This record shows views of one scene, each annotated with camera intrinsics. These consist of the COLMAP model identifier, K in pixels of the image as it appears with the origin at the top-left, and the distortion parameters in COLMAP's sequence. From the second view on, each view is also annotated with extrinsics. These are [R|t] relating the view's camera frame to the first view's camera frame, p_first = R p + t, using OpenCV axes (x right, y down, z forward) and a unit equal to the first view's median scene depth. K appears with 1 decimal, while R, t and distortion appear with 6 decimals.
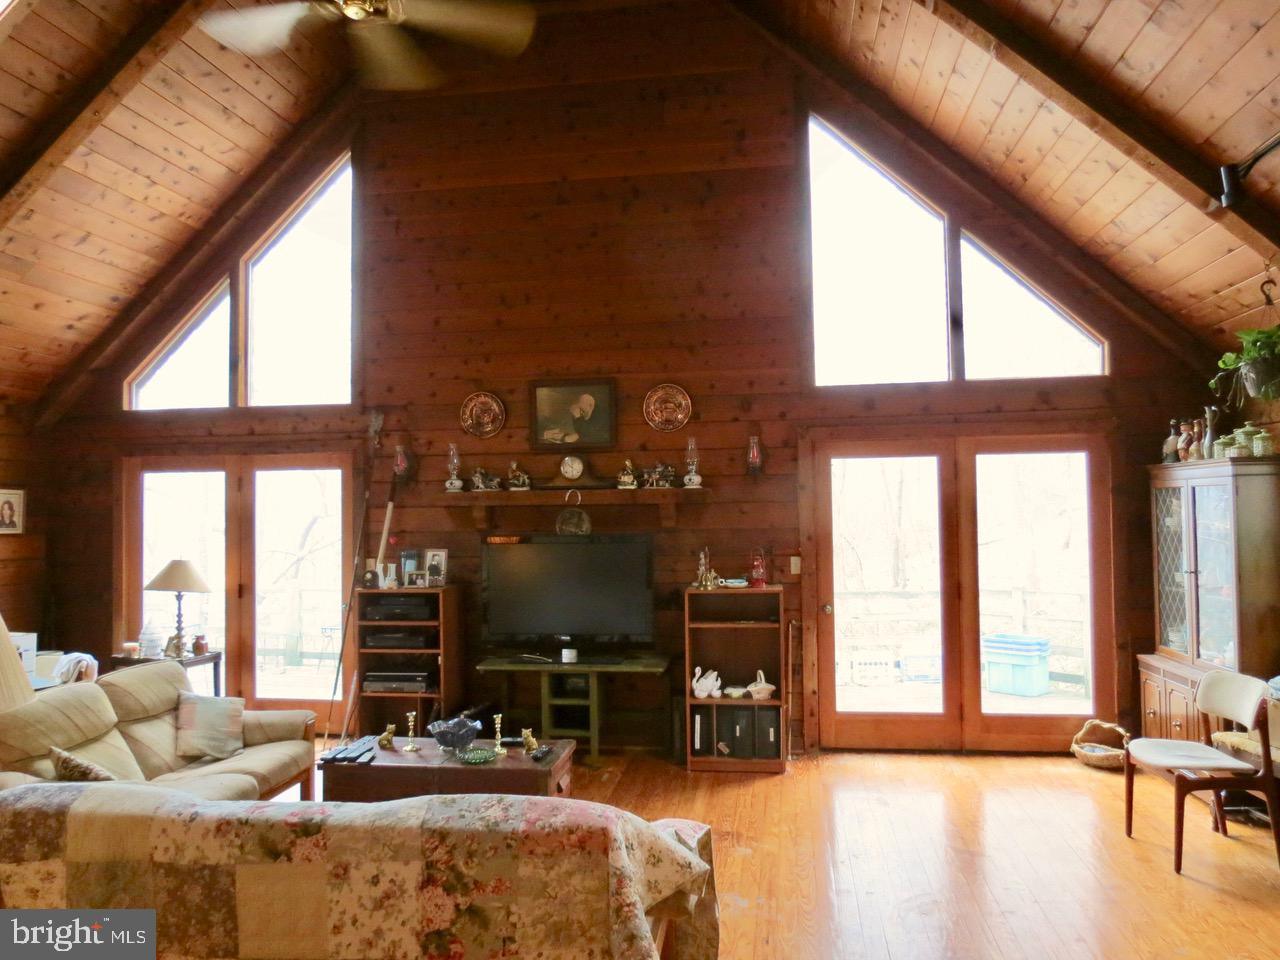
lens RADIAL K [[925.1, 0, 640.0], [0, 925.1, 480.0], [0, 0, 1]] dist [-0.037770, 0.000313]
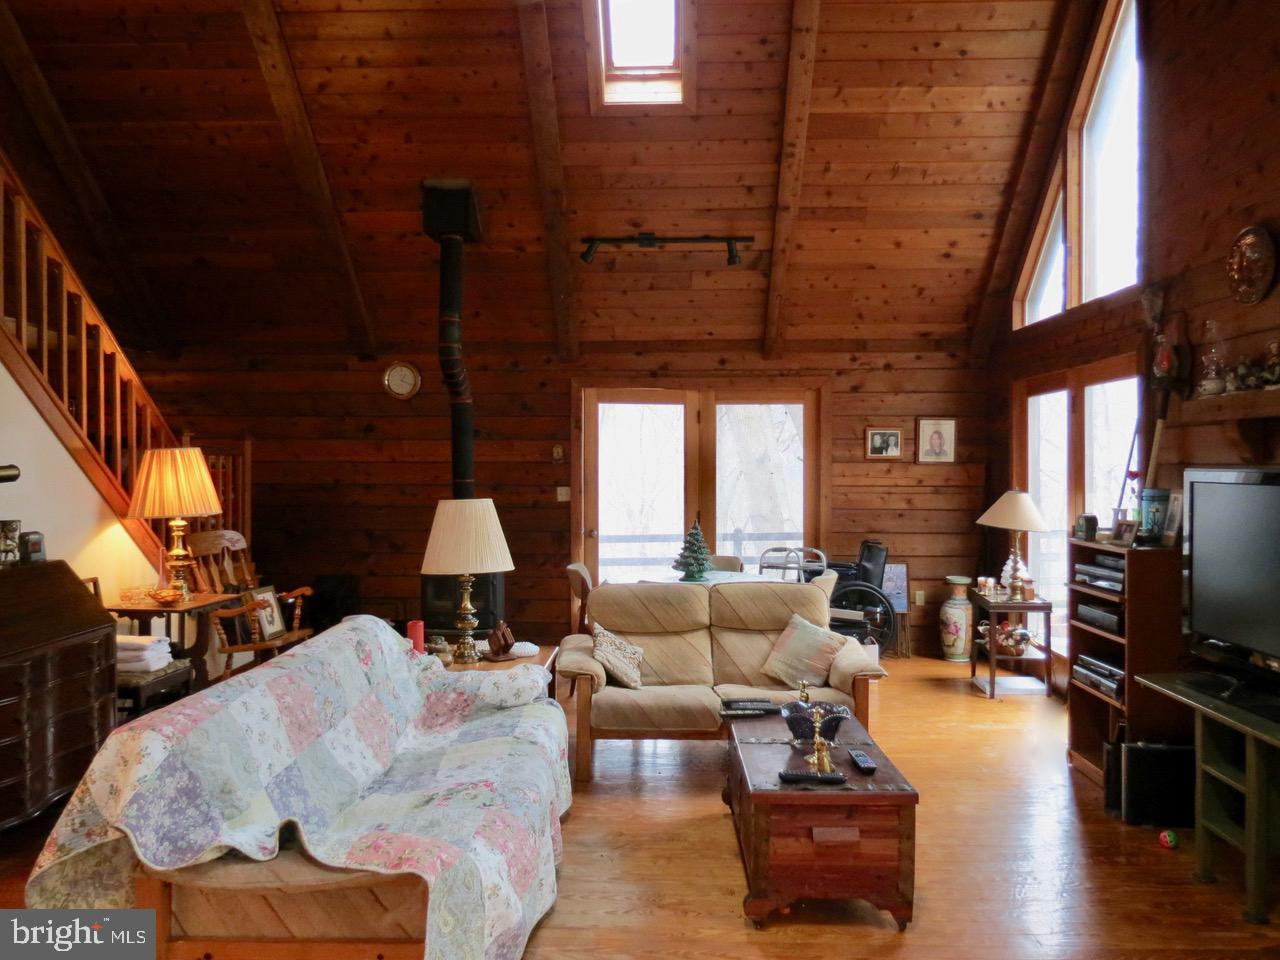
lens RADIAL K [[955.8, 0, 640.0], [0, 955.8, 480.0], [0, 0, 1]] dist [-0.040136, 0.003577]
pose [[0.117553, 0.028929, -0.992645, 0.374813], [0.031347, 0.998969, 0.032826, 0.033364], [0.992572, -0.034975, 0.116525, 0.527783]]
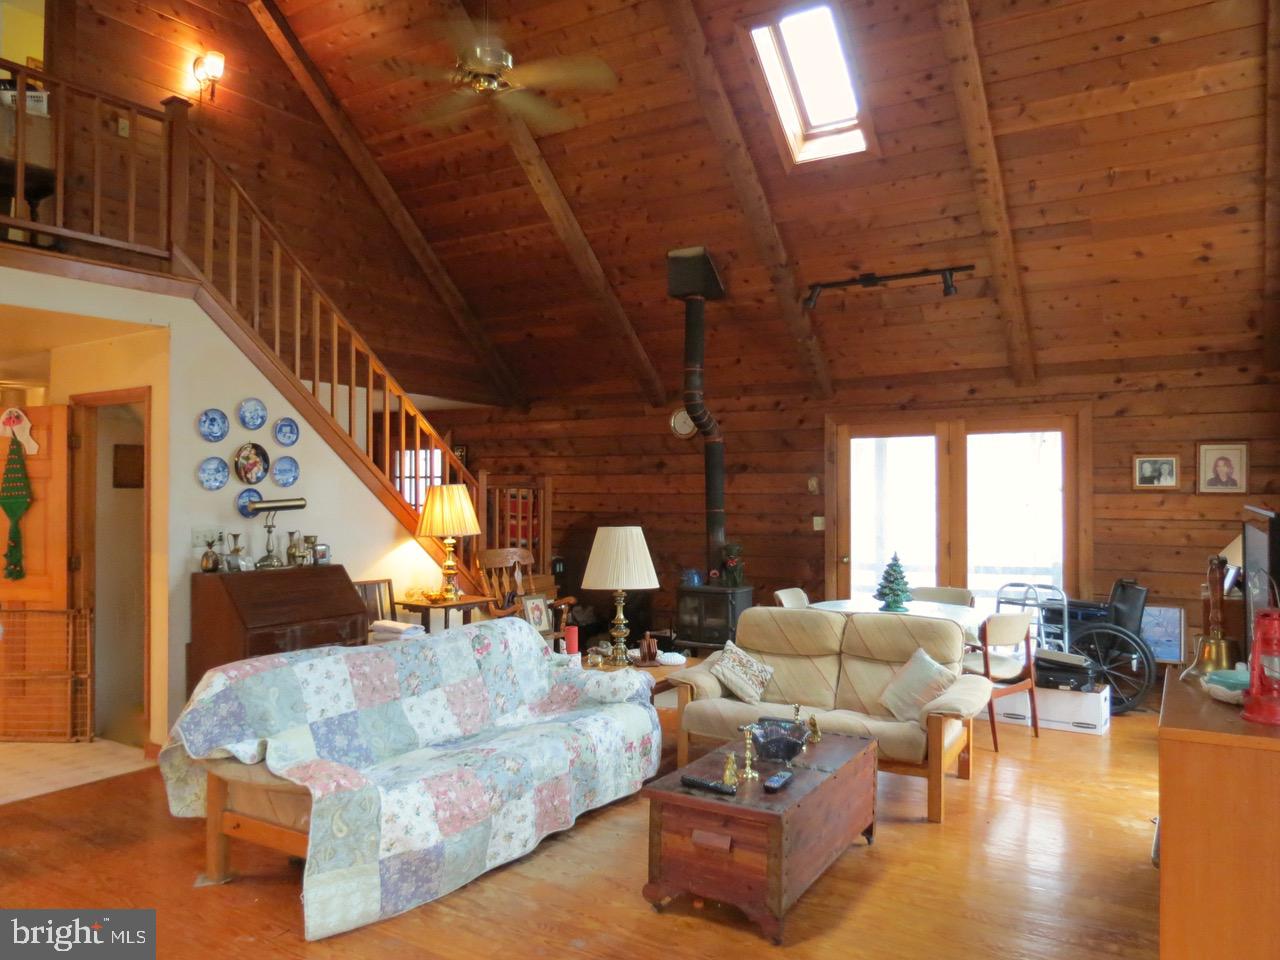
lens RADIAL K [[920.8, 0, 640.0], [0, 920.8, 480.0], [0, 0, 1]] dist [-0.043680, 0.007514]
pose [[-0.399693, 0.000563, -0.916649, 0.392559], [0.037261, 0.999183, -0.015634, 0.039189], [0.915891, -0.040404, -0.399387, 0.830458]]
